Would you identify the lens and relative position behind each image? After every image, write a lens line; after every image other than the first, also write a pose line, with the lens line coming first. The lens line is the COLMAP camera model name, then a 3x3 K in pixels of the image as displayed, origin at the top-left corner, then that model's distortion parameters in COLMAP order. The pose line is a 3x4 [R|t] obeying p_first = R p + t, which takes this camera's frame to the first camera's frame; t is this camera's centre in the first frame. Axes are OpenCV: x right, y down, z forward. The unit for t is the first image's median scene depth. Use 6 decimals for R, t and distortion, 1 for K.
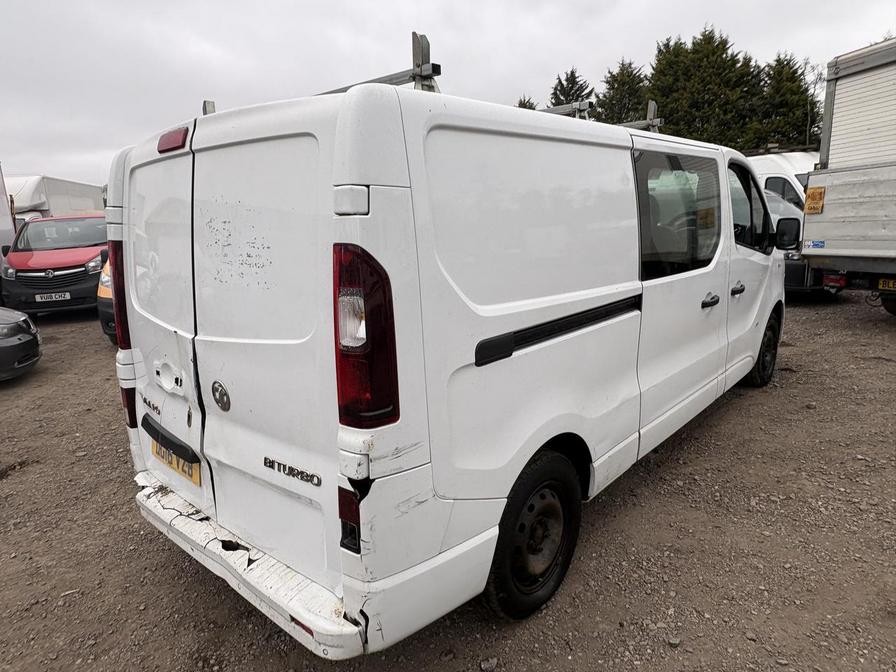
lens RADIAL K [[573.1, 0, 448.0], [0, 573.1, 336.0], [0, 0, 1]] dist [-0.003710, 0.005796]
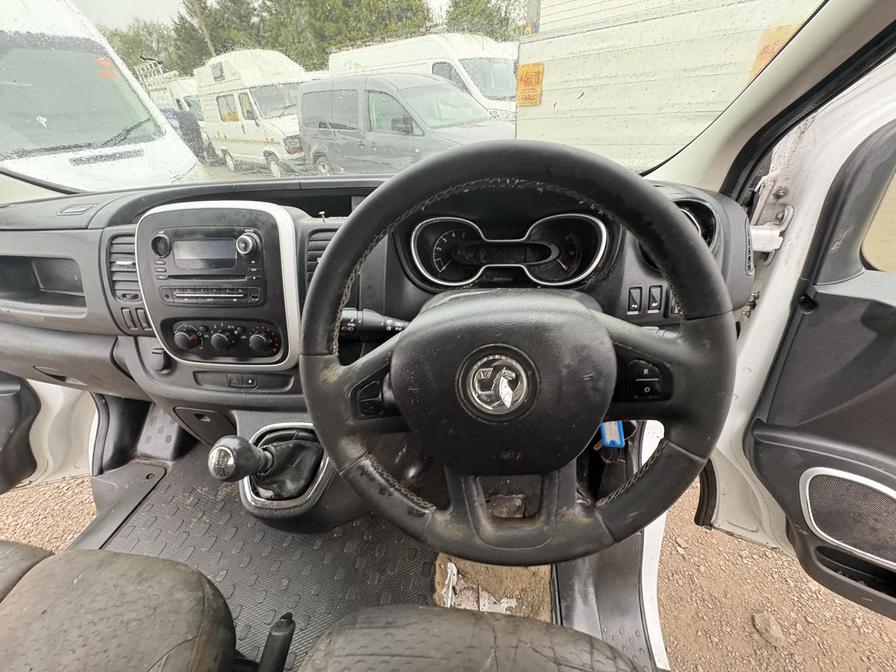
lens RADIAL K [[354.5, 0, 449.0], [0, 354.5, 335.3], [0, 0, 1]] dist [0.001103, -0.000174]
pose [[0.829193, -0.326830, 0.453455, 0.235234], [0.144690, 0.909096, 0.390653, -0.134559], [-0.539911, -0.258316, 0.801105, 0.595200]]
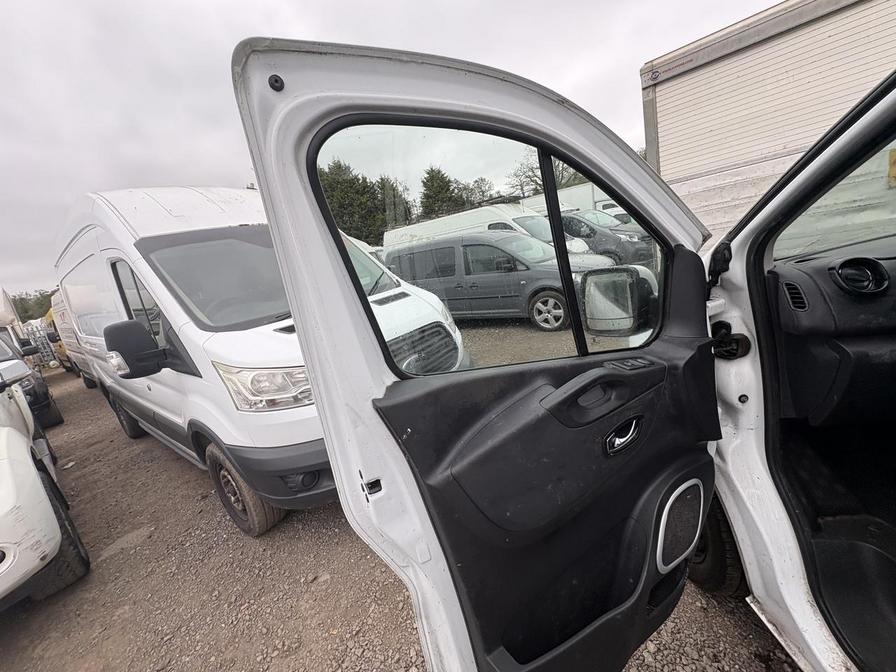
lens RADIAL K [[356.0, 0, 446.9], [0, 356.0, 335.8], [0, 0, 1]] dist [0.001223, -0.000119]
pose [[0.774586, -0.247303, 0.582115, -0.026834], [0.277522, 0.959946, 0.038535, -0.165181], [-0.568329, 0.131701, 0.812193, 0.746611]]
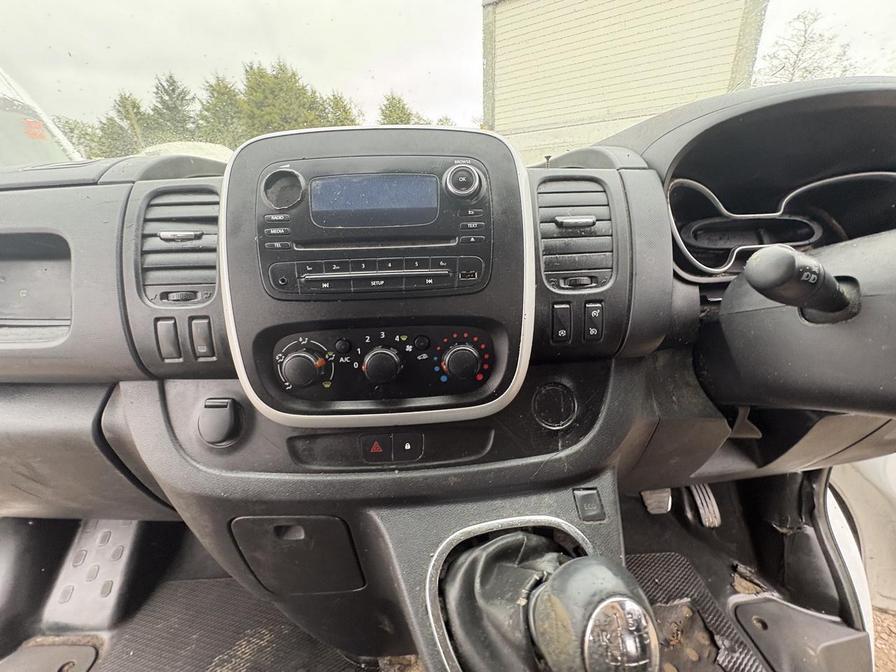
lens RADIAL K [[354.1, 0, 447.4], [0, 354.1, 338.8], [0, 0, 1]] dist [-0.000370, 0.000401]
pose [[0.716573, -0.246462, 0.652518, 0.206759], [0.142481, 0.967489, 0.208961, -0.119885], [-0.682805, -0.056764, 0.728392, 0.652515]]
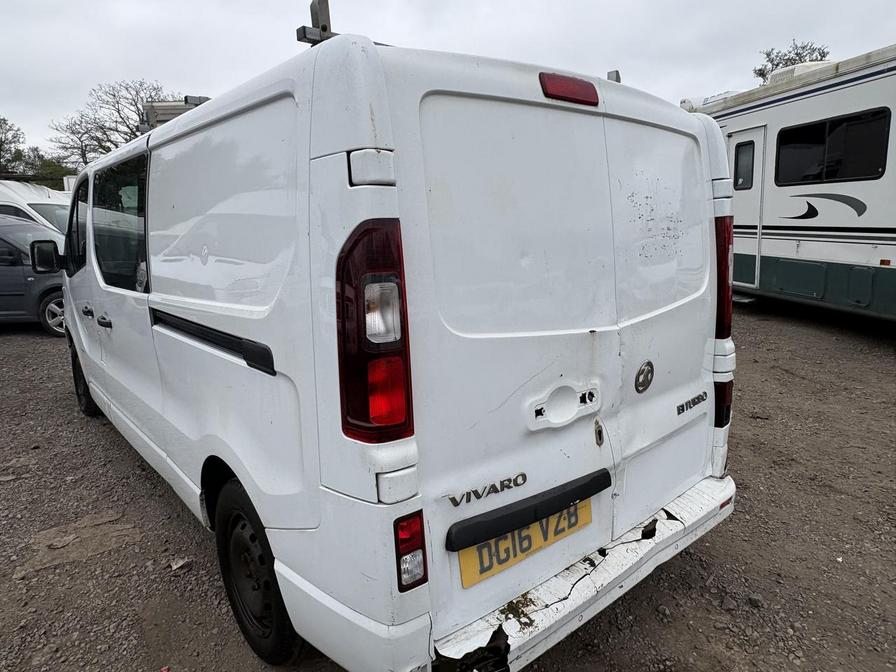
lens RADIAL K [[573.1, 0, 448.0], [0, 573.1, 336.0], [0, 0, 1]] dist [-0.003710, 0.005796]
pose [[0.143205, -0.152895, 0.977812, -0.392310], [0.222975, 0.967578, 0.118639, -0.042753], [-0.964248, 0.201038, 0.172653, 0.324179]]
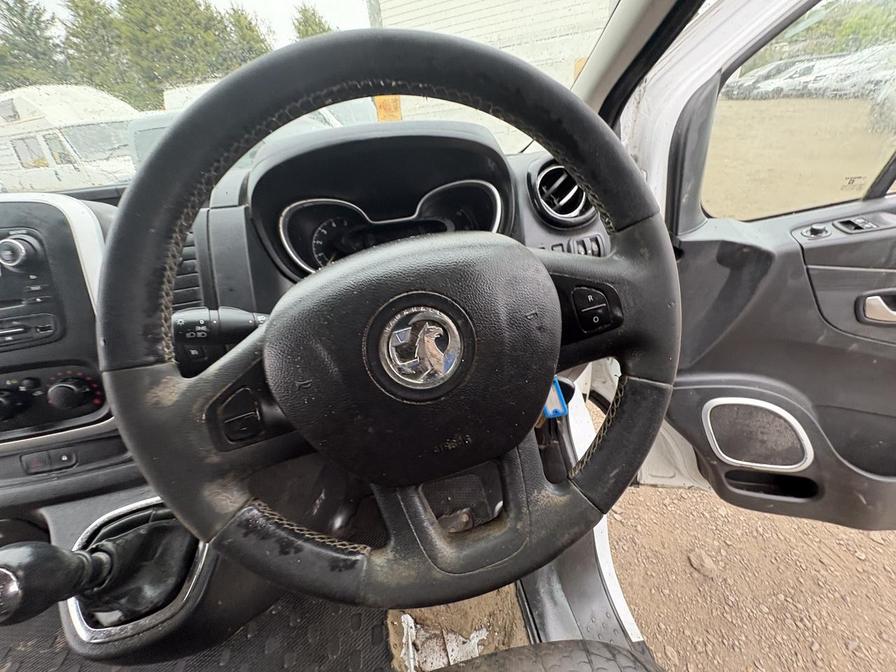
lens RADIAL K [[356.0, 0, 446.9], [0, 356.0, 335.8], [0, 0, 1]] dist [0.001223, -0.000119]
pose [[0.609909, -0.425061, 0.668830, 0.238429], [0.222870, 0.901919, 0.369960, -0.123347], [-0.760487, -0.076580, 0.644822, 0.603165]]
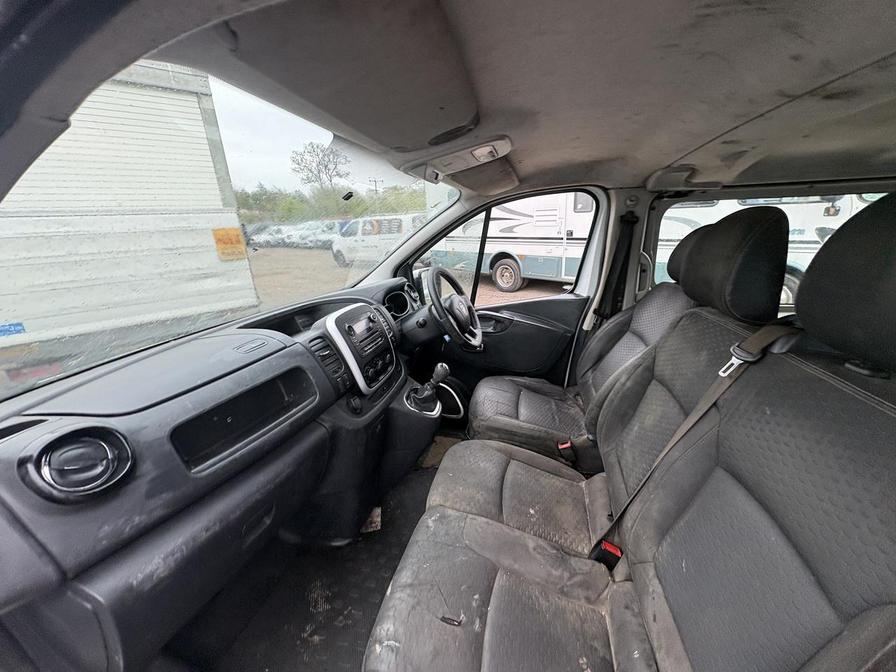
lens RADIAL K [[356.8, 0, 448.1], [0, 356.8, 339.2], [0, 0, 1]] dist [0.007533, 0.000649]
pose [[-0.462262, -0.207809, 0.862049, 0.061386], [0.238294, 0.907280, 0.346494, -0.170435], [-0.854125, 0.365593, -0.369882, 0.720107]]
